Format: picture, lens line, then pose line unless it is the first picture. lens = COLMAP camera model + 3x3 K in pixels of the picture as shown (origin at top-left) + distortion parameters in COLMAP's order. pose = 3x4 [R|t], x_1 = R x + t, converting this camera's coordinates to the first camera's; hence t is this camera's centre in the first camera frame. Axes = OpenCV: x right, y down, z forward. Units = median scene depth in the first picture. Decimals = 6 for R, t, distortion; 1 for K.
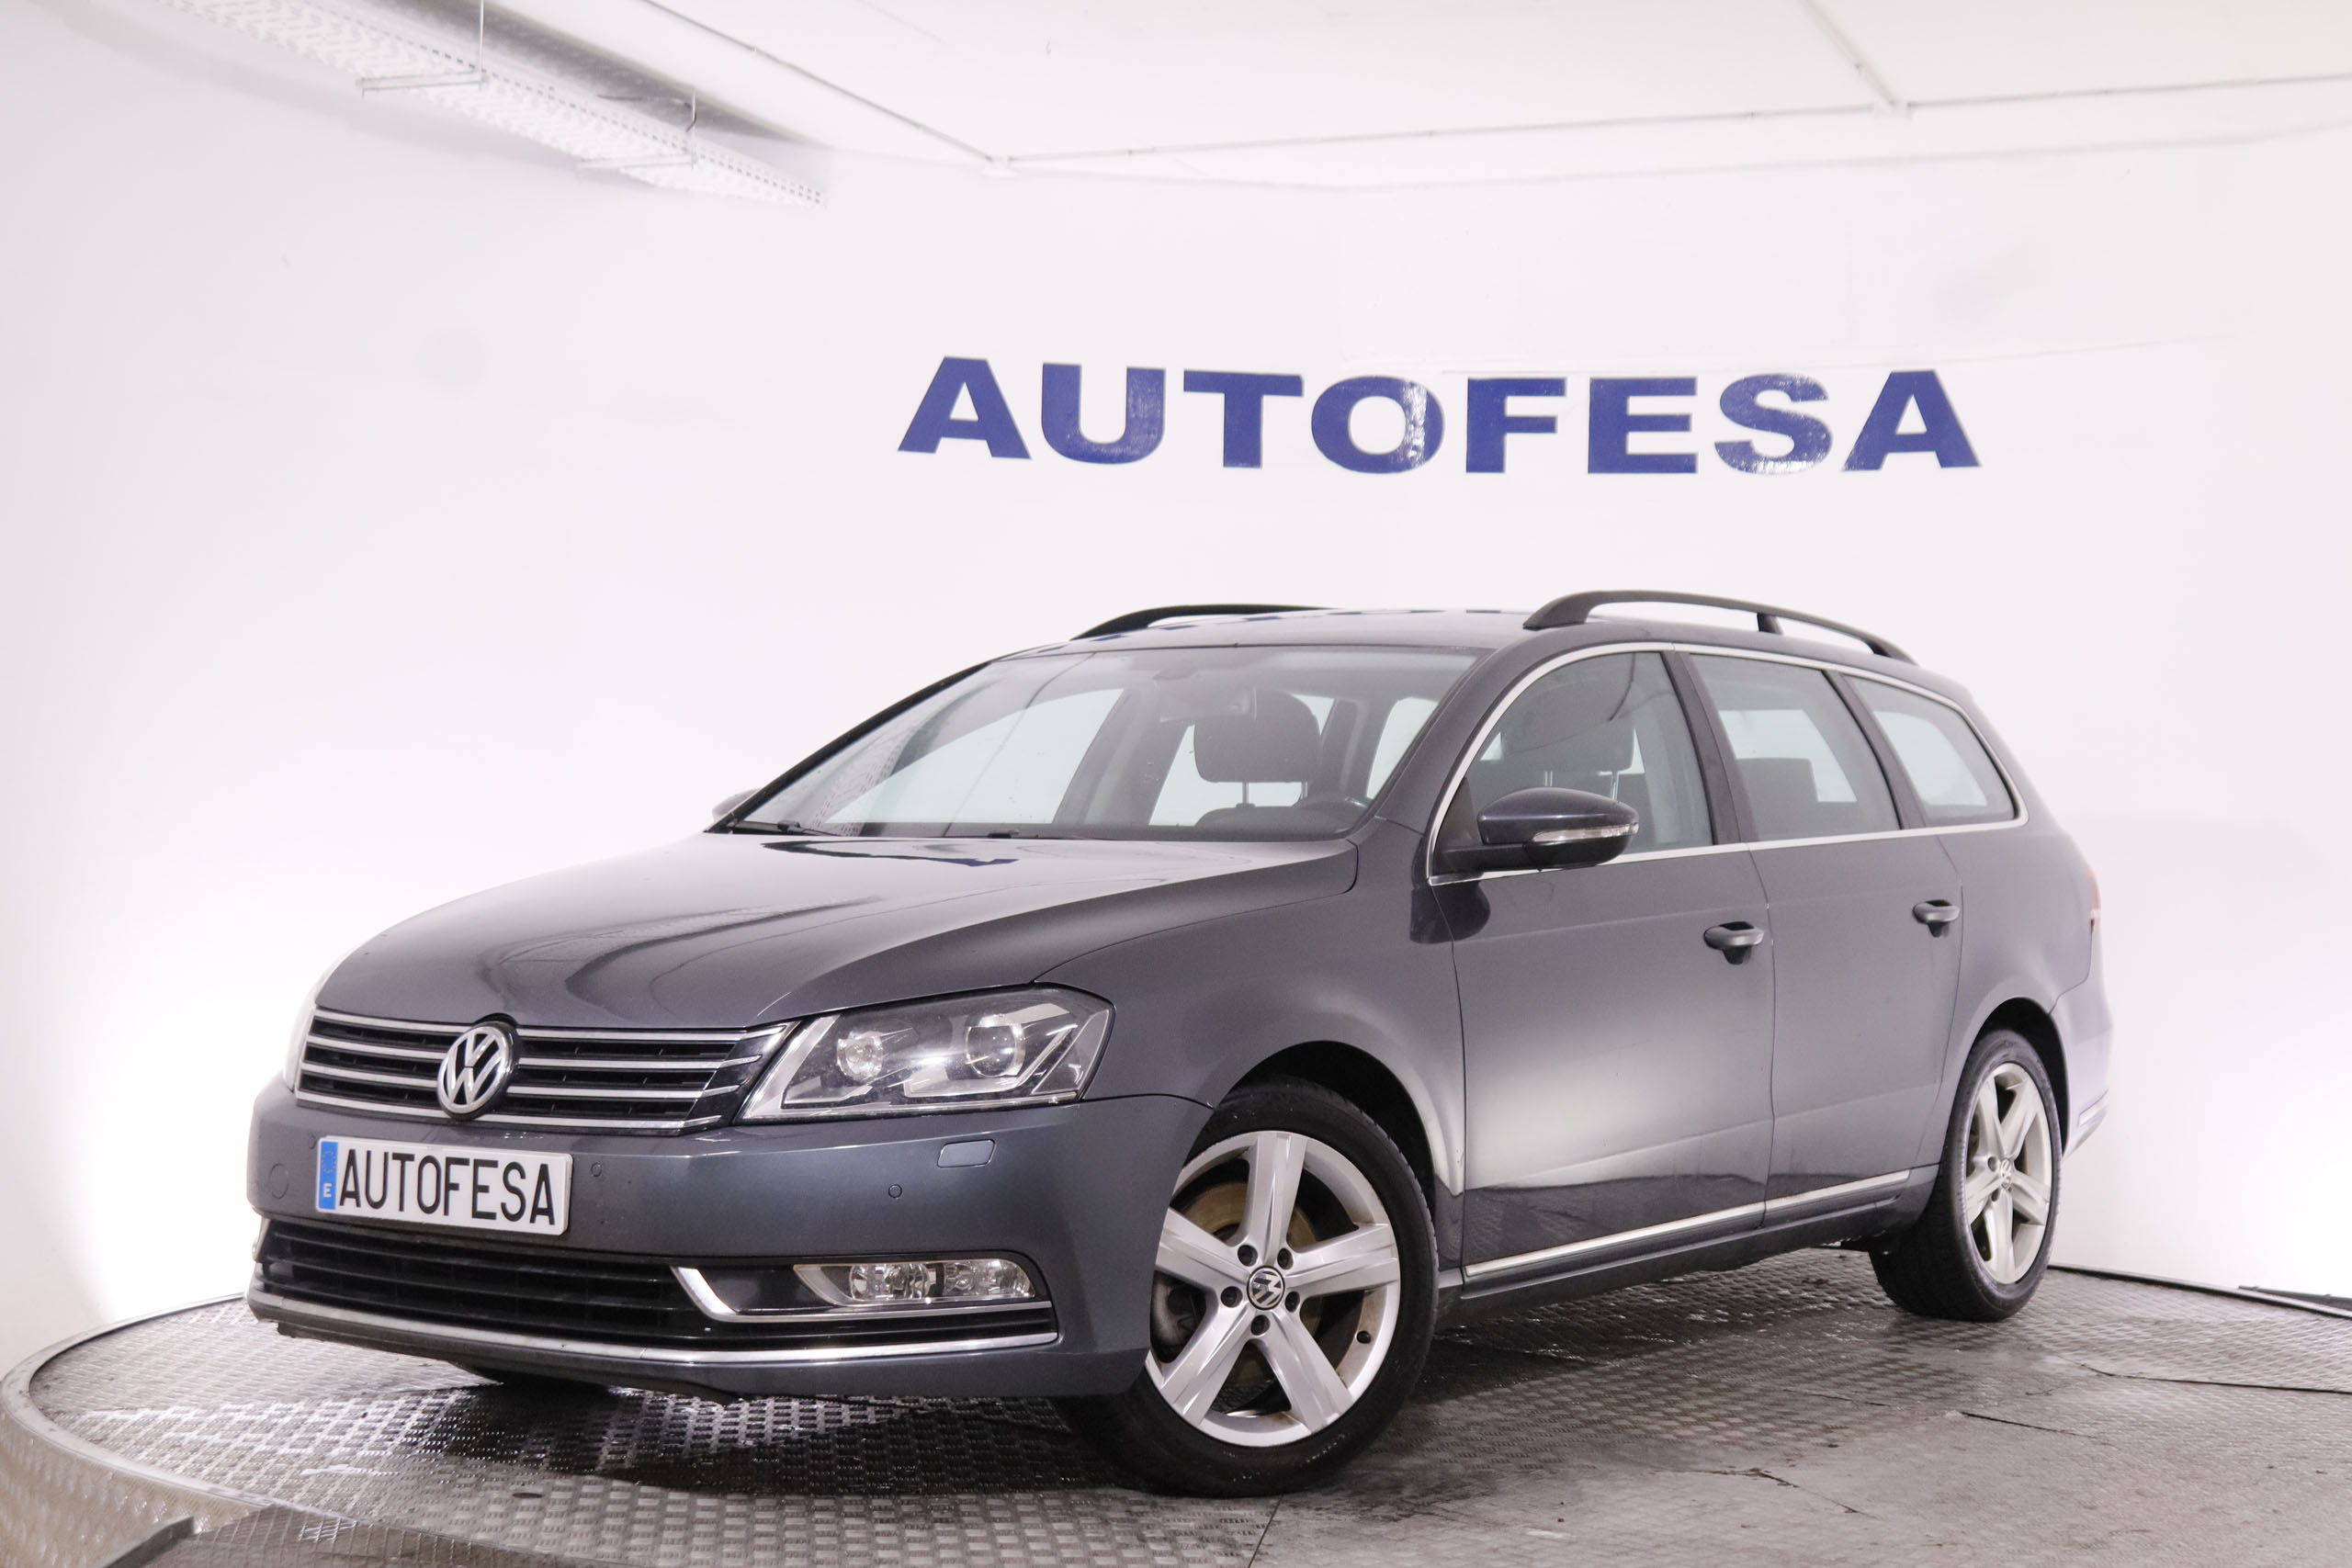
lens RADIAL K [[3611.9, 0, 1176.0], [0, 3611.9, 784.0], [0, 0, 1]] dist [-0.017869, 0.070351]
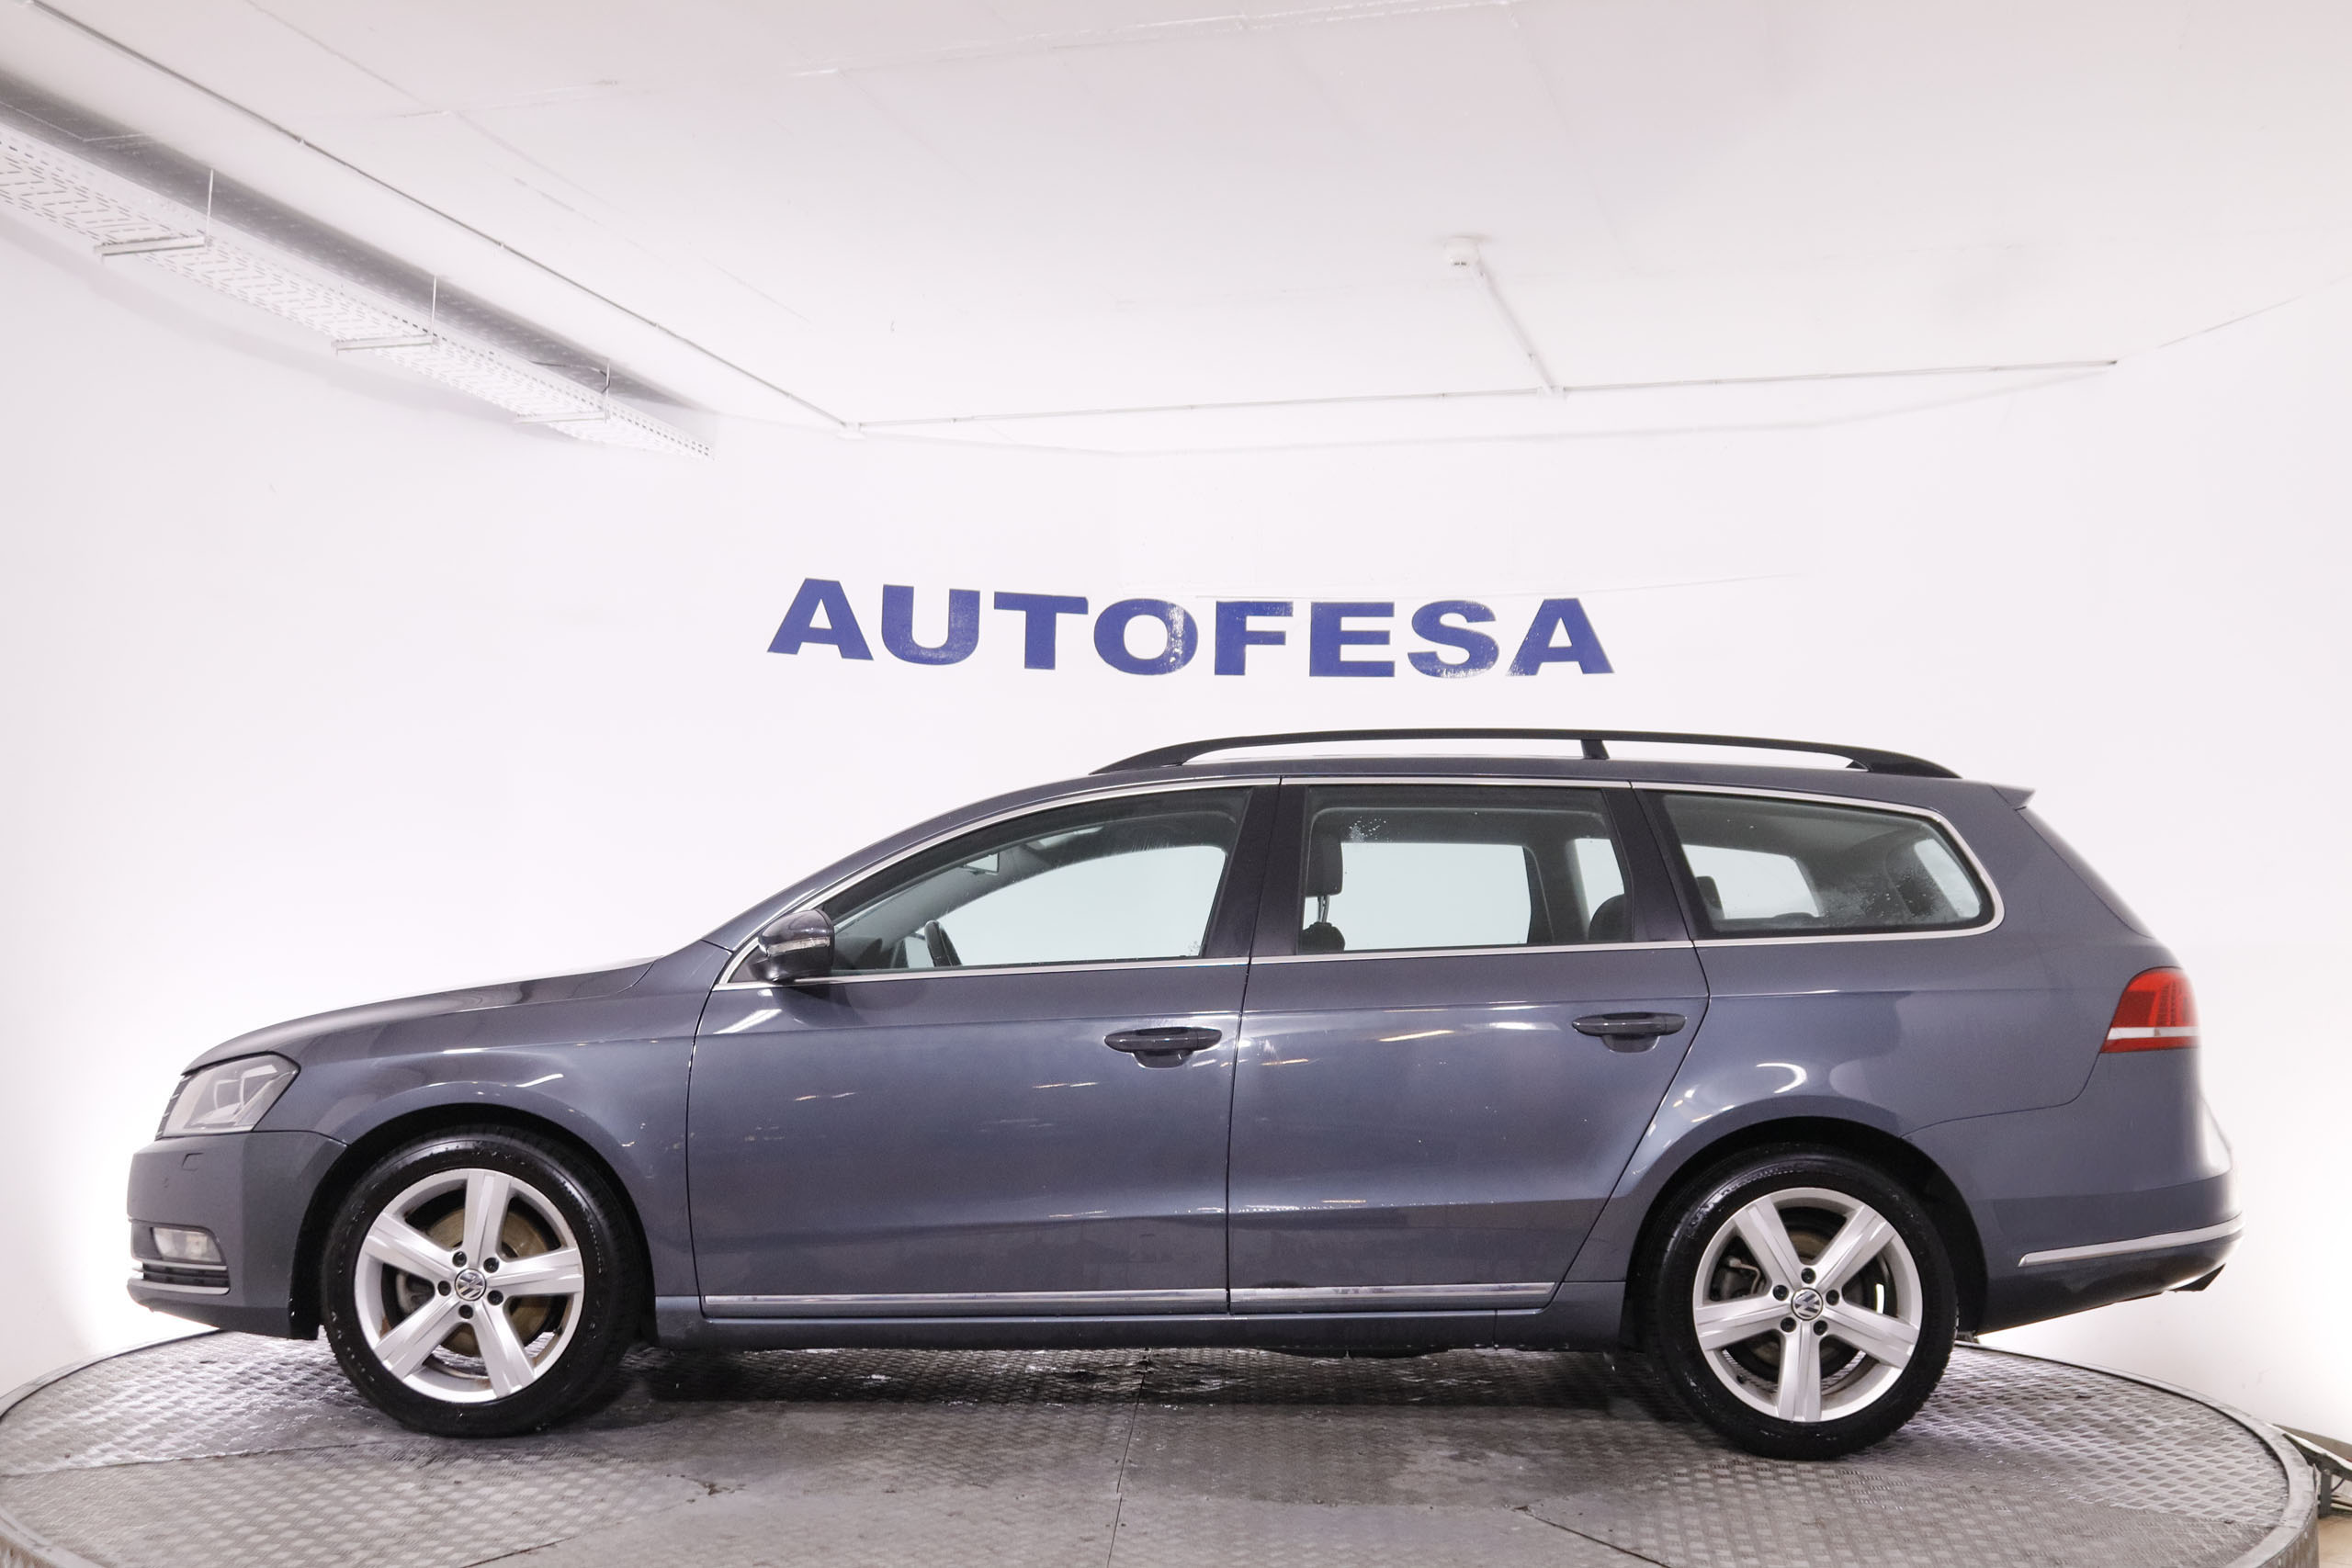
lens RADIAL K [[2558.5, 0, 1176.0], [0, 2558.5, 784.0], [0, 0, 1]] dist [-0.117417, 0.163182]
pose [[0.996714, 0.007371, 0.080659, -0.006391], [-0.002926, 0.998477, -0.055088, 0.002368], [-0.080943, 0.054671, 0.995218, 0.104308]]
